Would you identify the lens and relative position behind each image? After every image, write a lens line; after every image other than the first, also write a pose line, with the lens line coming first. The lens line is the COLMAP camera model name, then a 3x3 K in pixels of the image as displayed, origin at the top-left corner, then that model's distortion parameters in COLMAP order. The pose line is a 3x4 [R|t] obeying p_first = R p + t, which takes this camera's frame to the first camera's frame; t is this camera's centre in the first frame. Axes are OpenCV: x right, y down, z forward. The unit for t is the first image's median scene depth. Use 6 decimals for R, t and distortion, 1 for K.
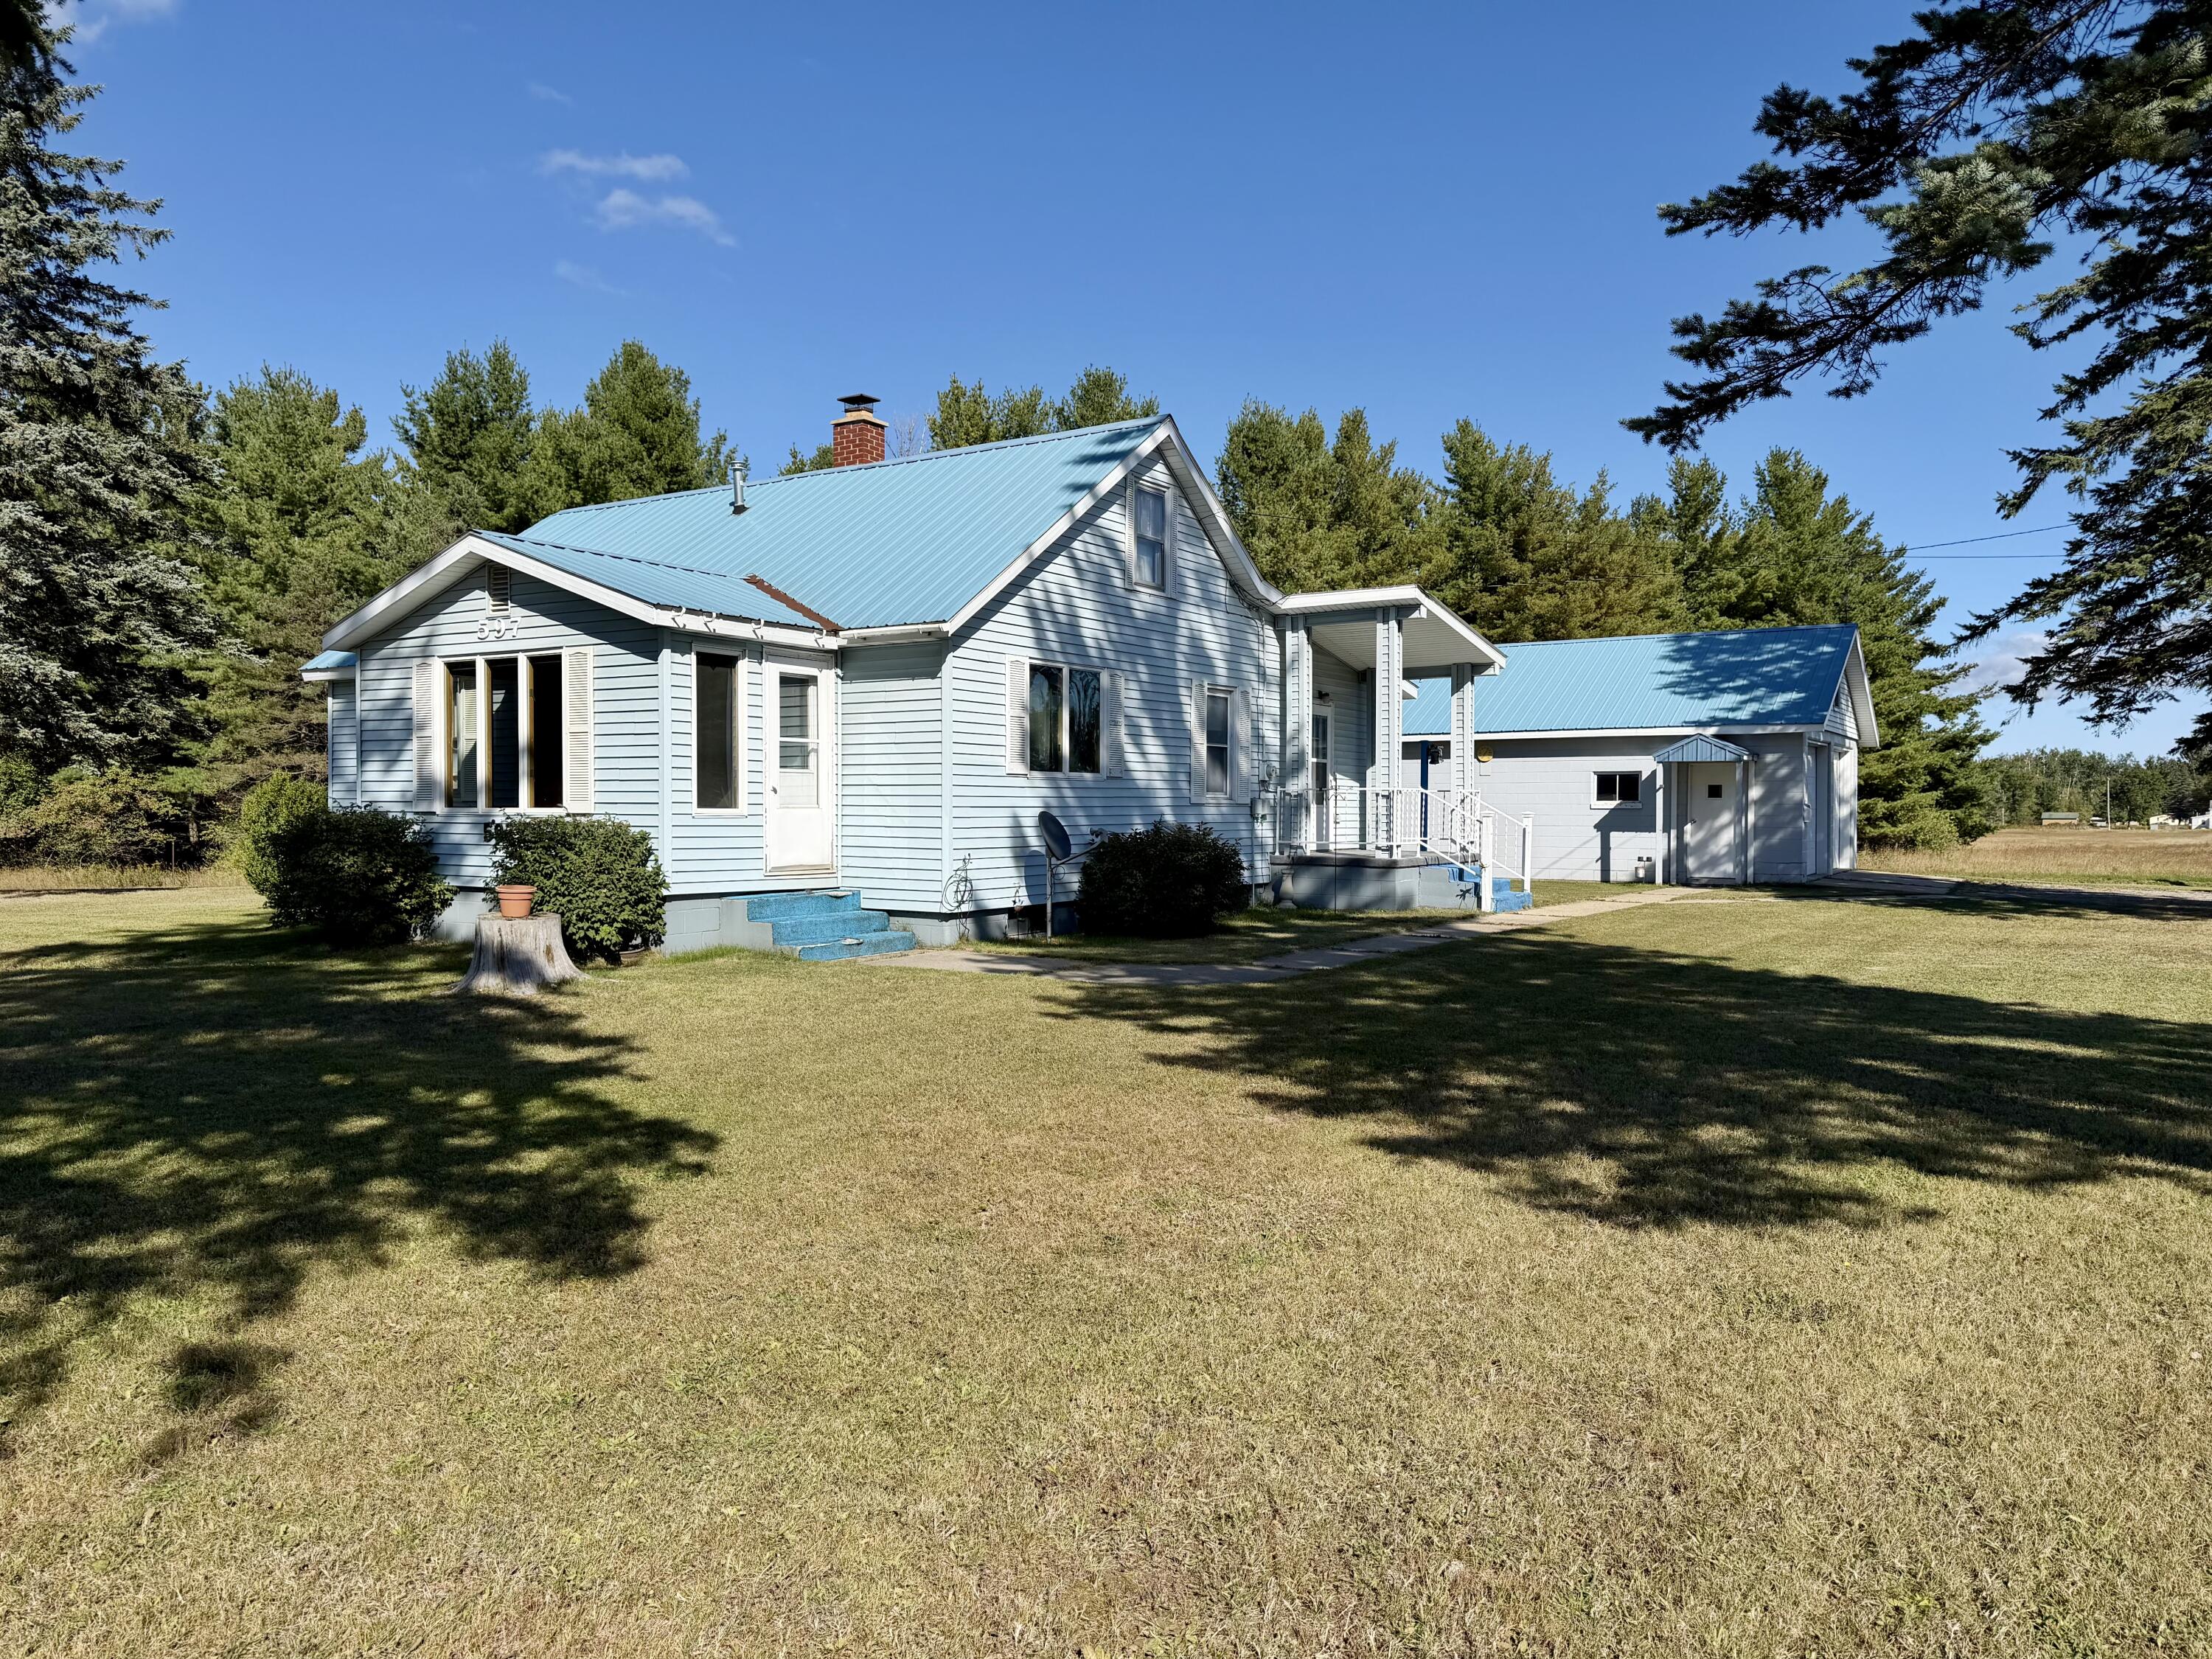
lens RADIAL K [[1560.3, 0, 1106.8], [0, 1560.3, 859.8], [0, 0, 1]] dist [0.060887, -0.071881]
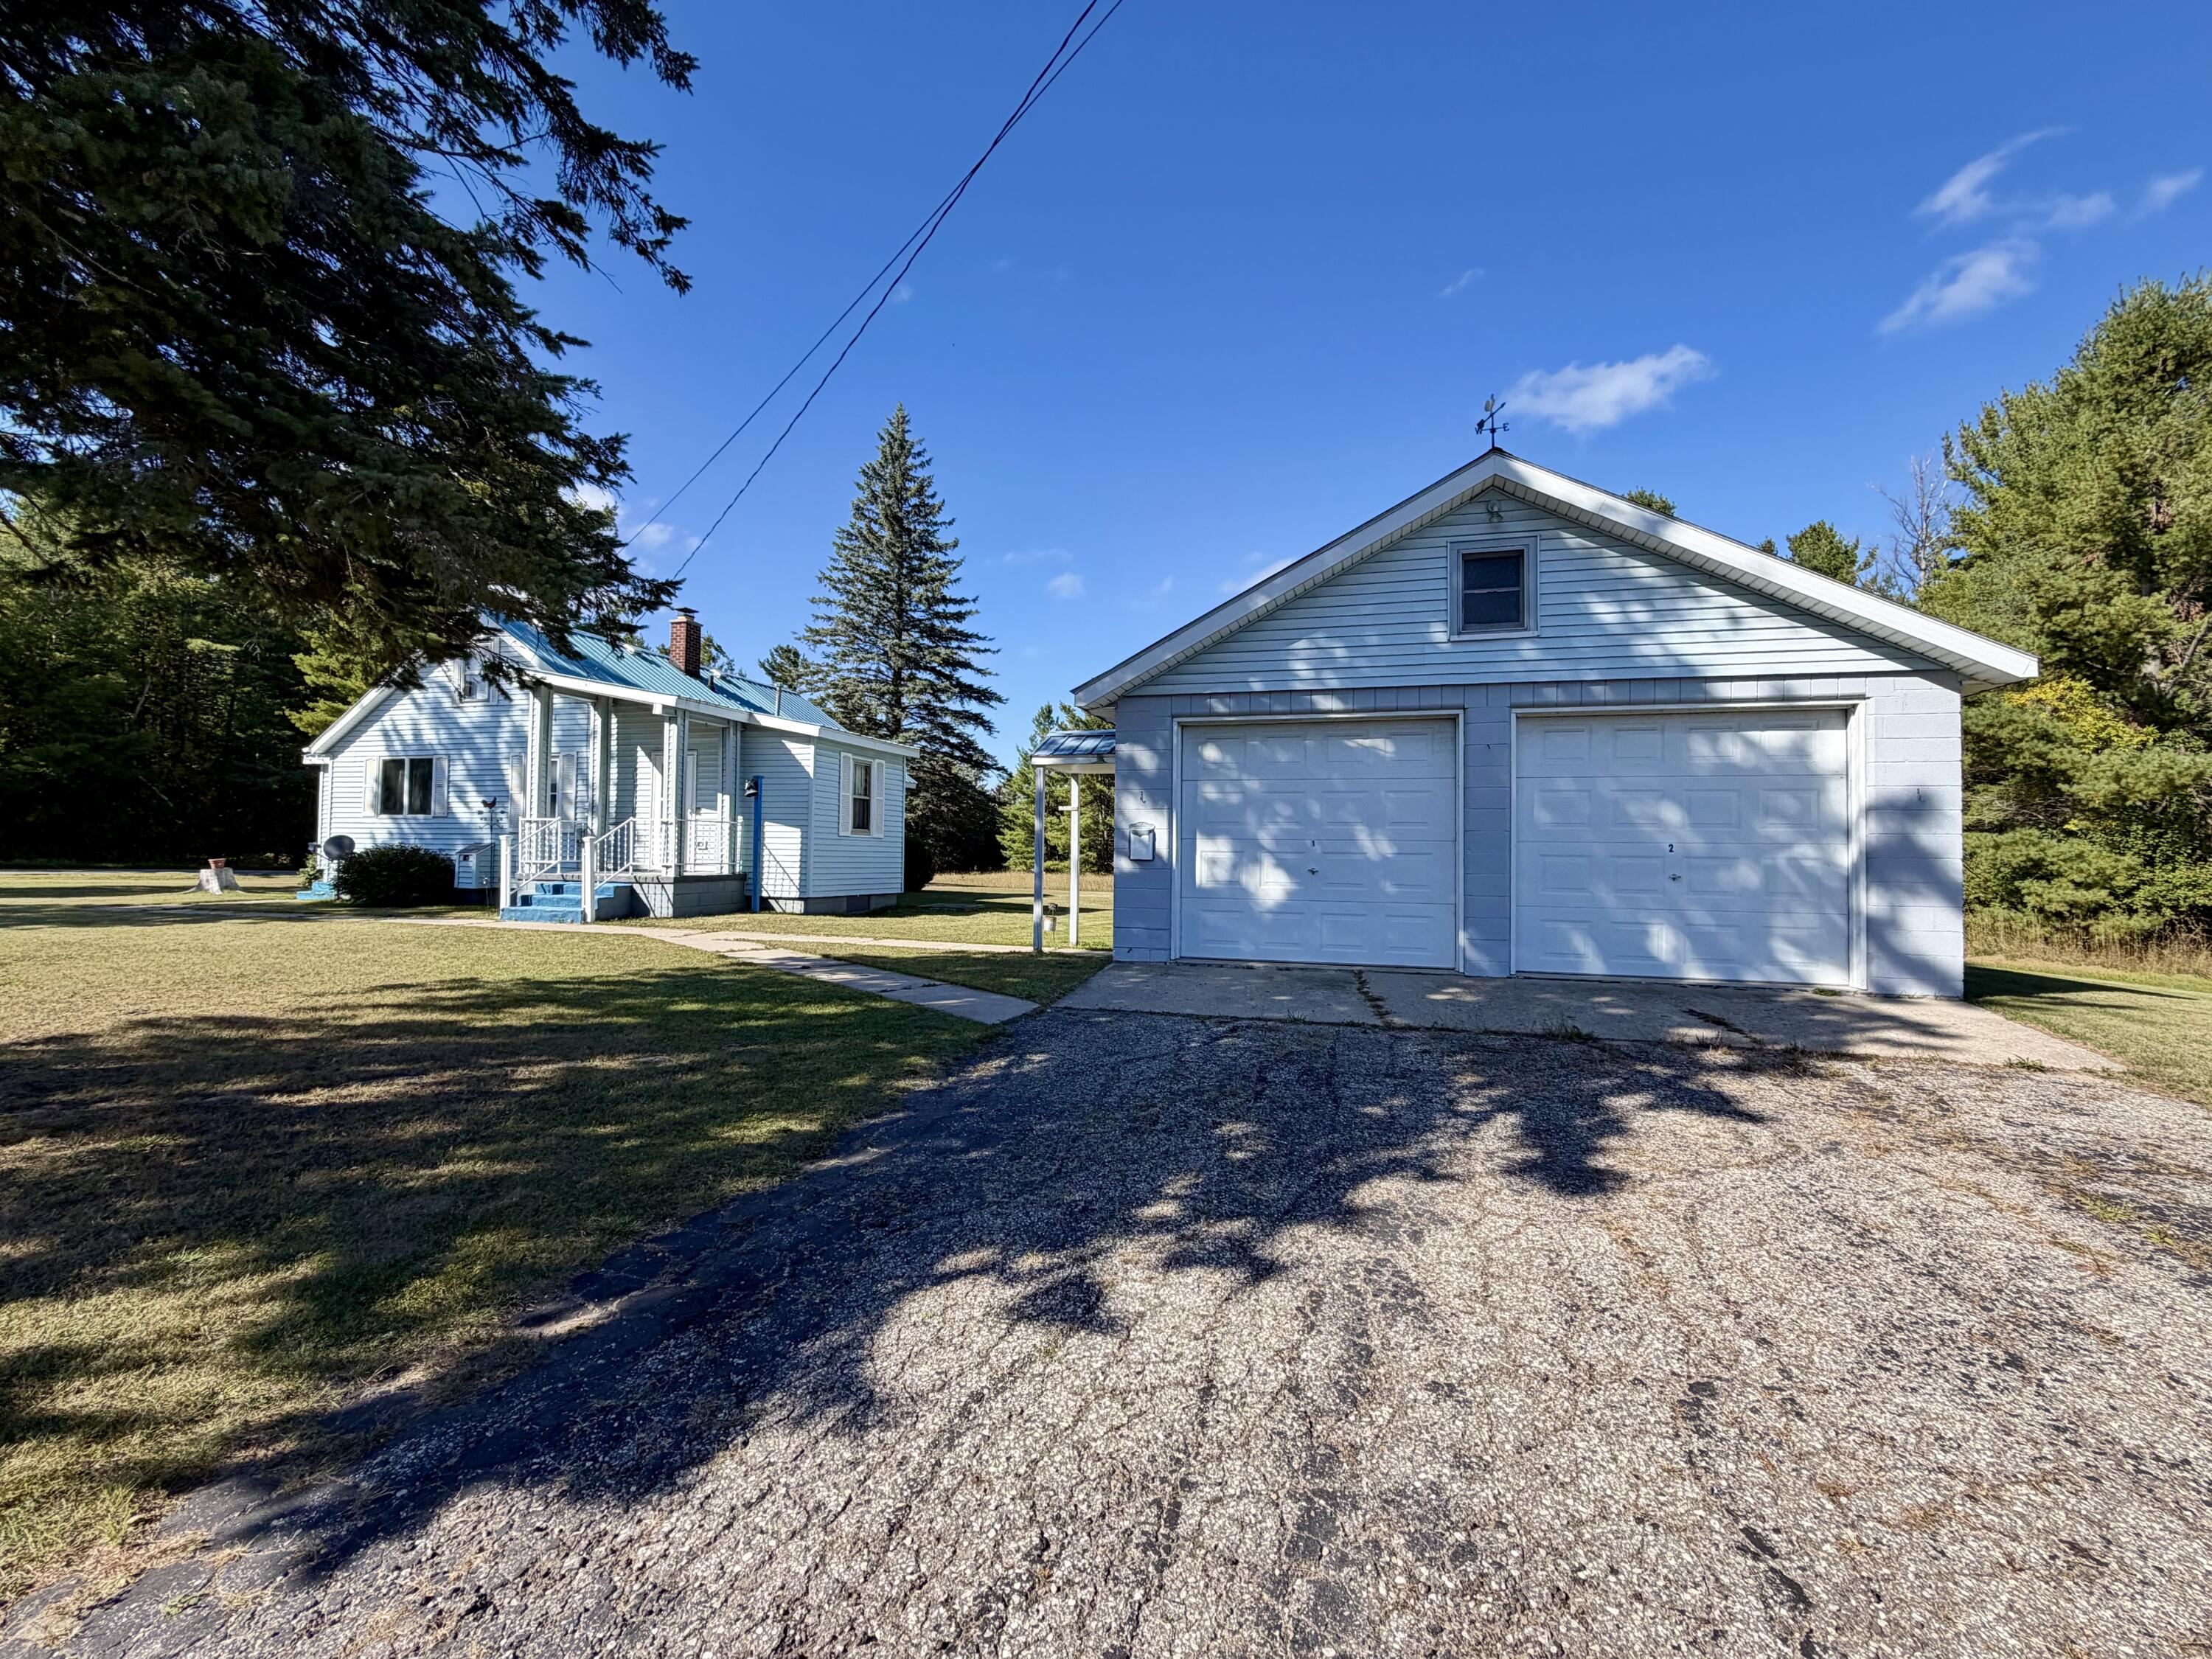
lens RADIAL K [[1021.0, 0, 1112.2], [0, 1021.0, 835.1], [0, 0, 1]] dist [-0.005100, 0.007788]
pose [[0.267919, -0.016837, -0.963294, 1.034612], [-0.046607, 0.998450, -0.030414, -0.025946], [0.962314, 0.053045, 0.266719, 1.130076]]
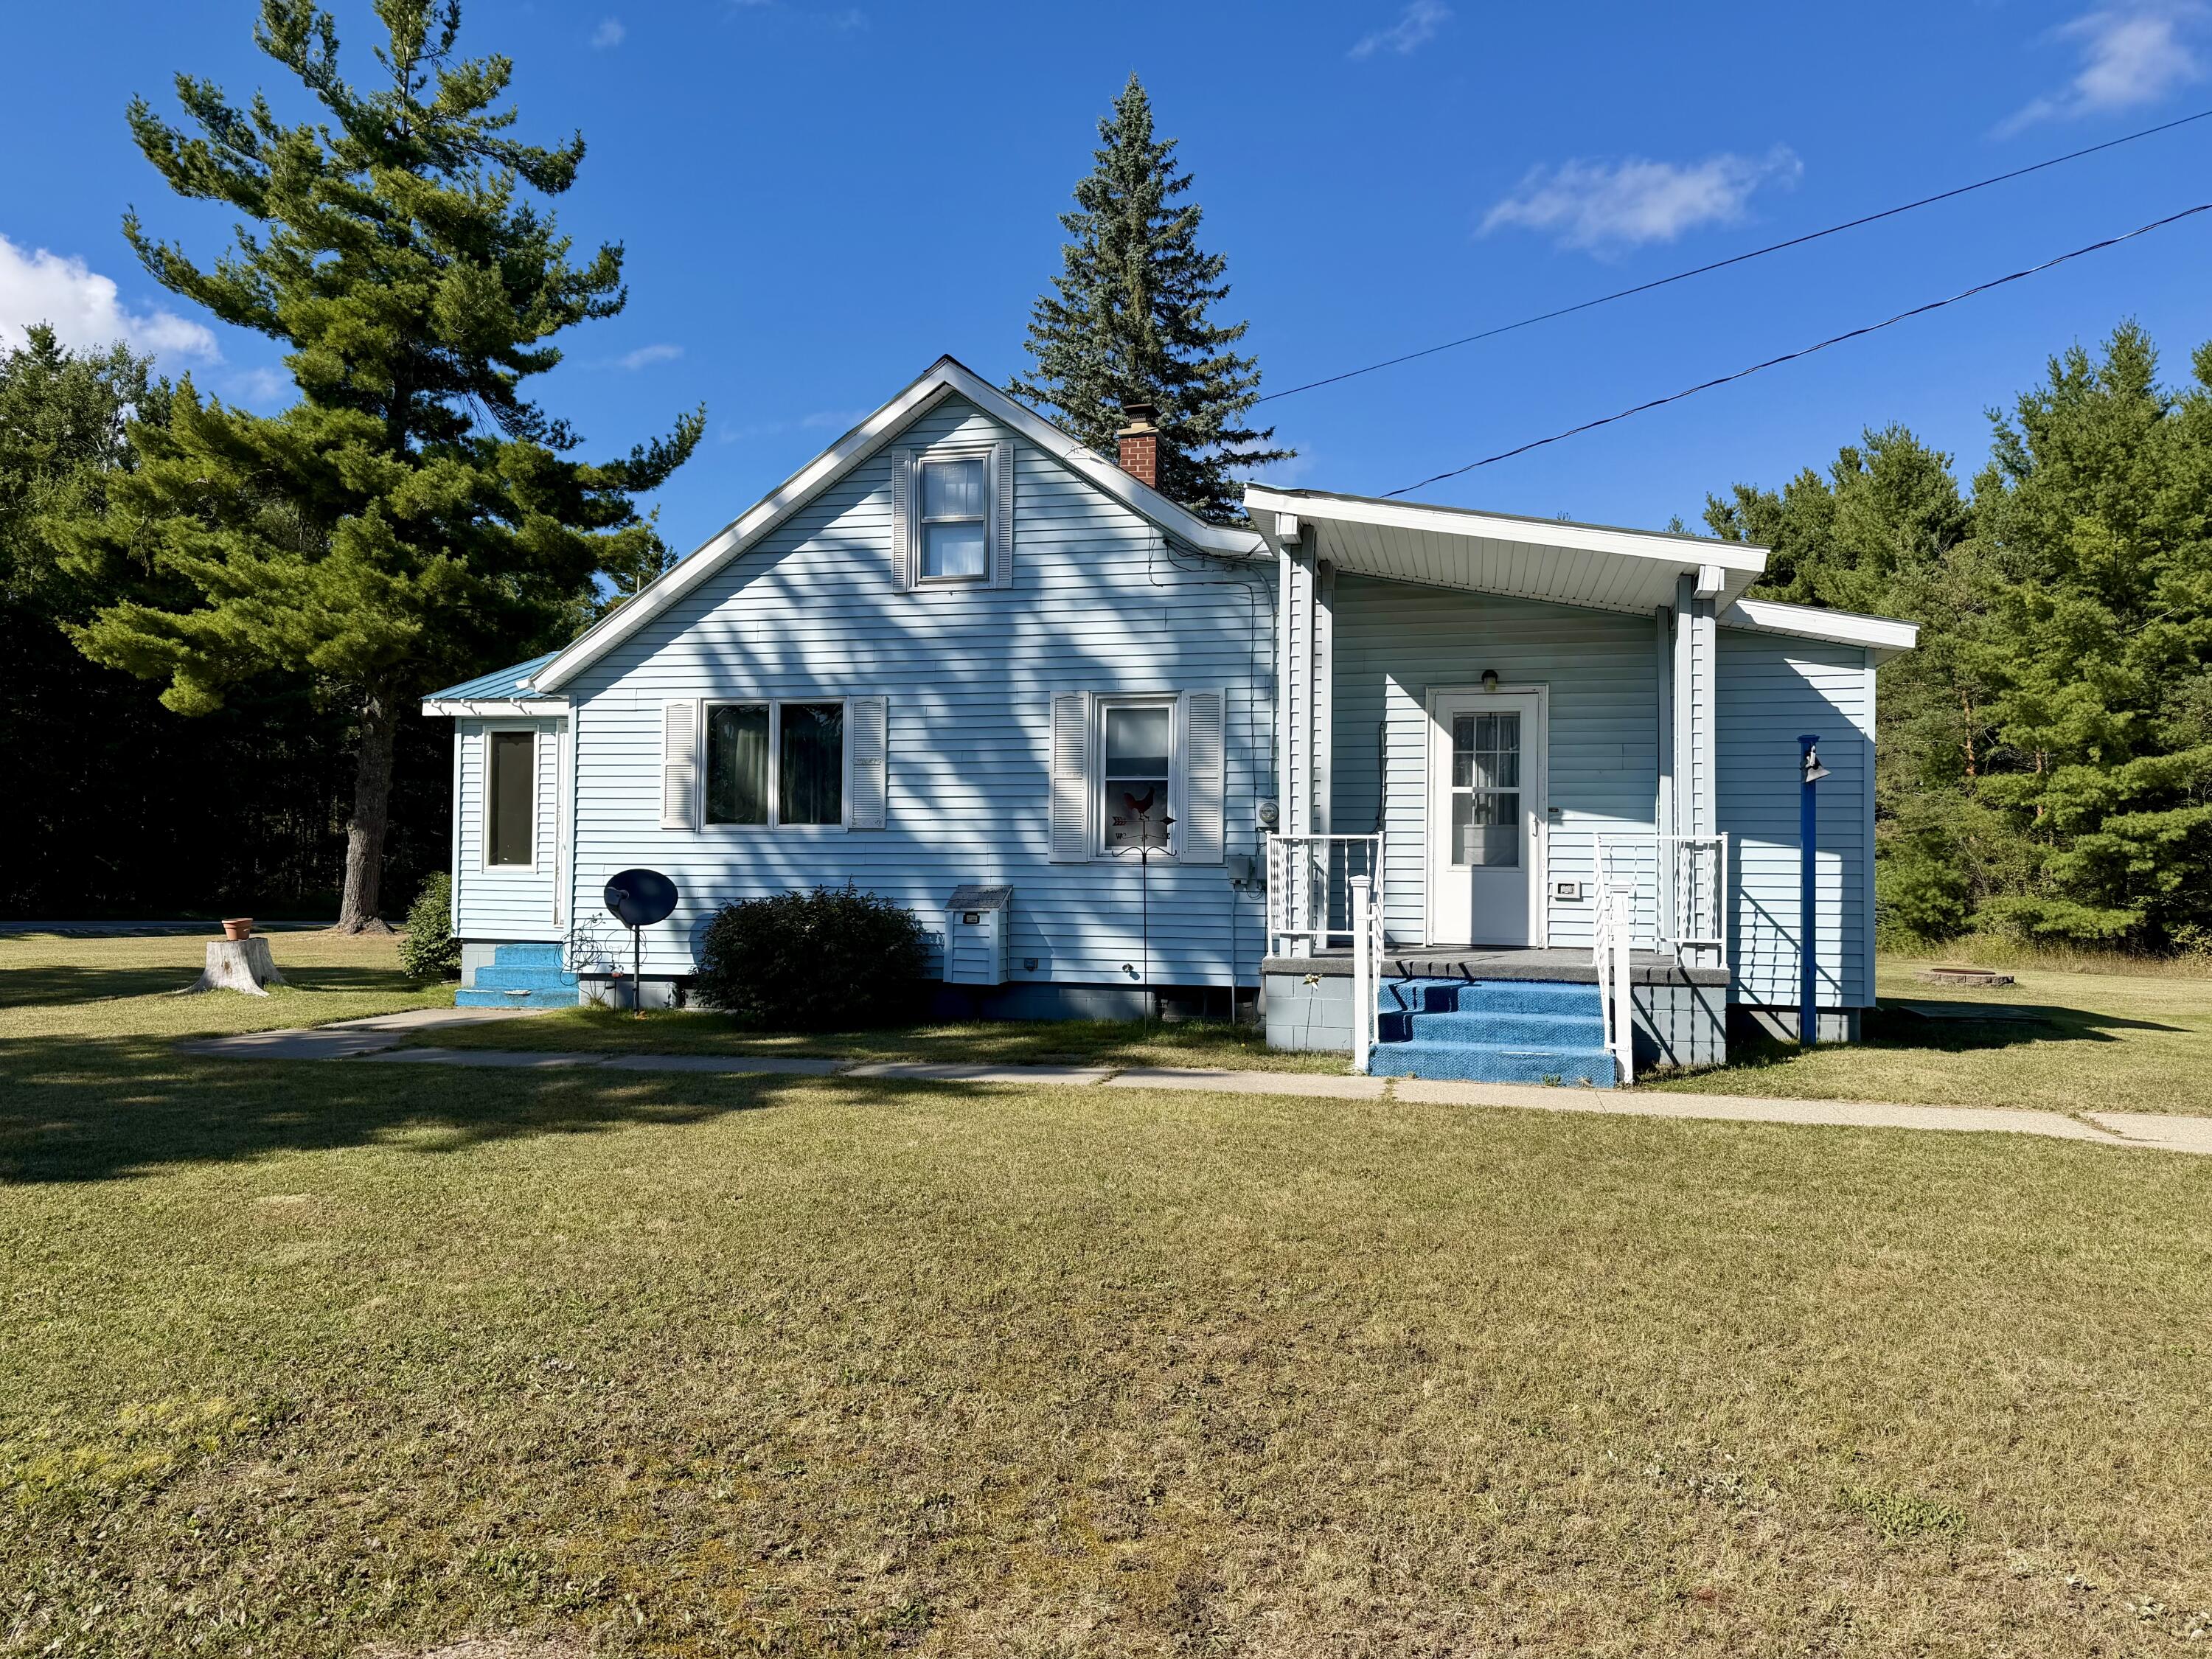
lens RADIAL K [[1560.3, 0, 1086.4], [0, 1560.3, 859.1], [0, 0, 1]] dist [0.060887, -0.071881]
pose [[0.322860, -0.006014, -0.946428, 0.641499], [-0.039763, 0.999011, -0.019913, -0.020758], [0.945611, 0.044062, 0.322301, 0.676177]]
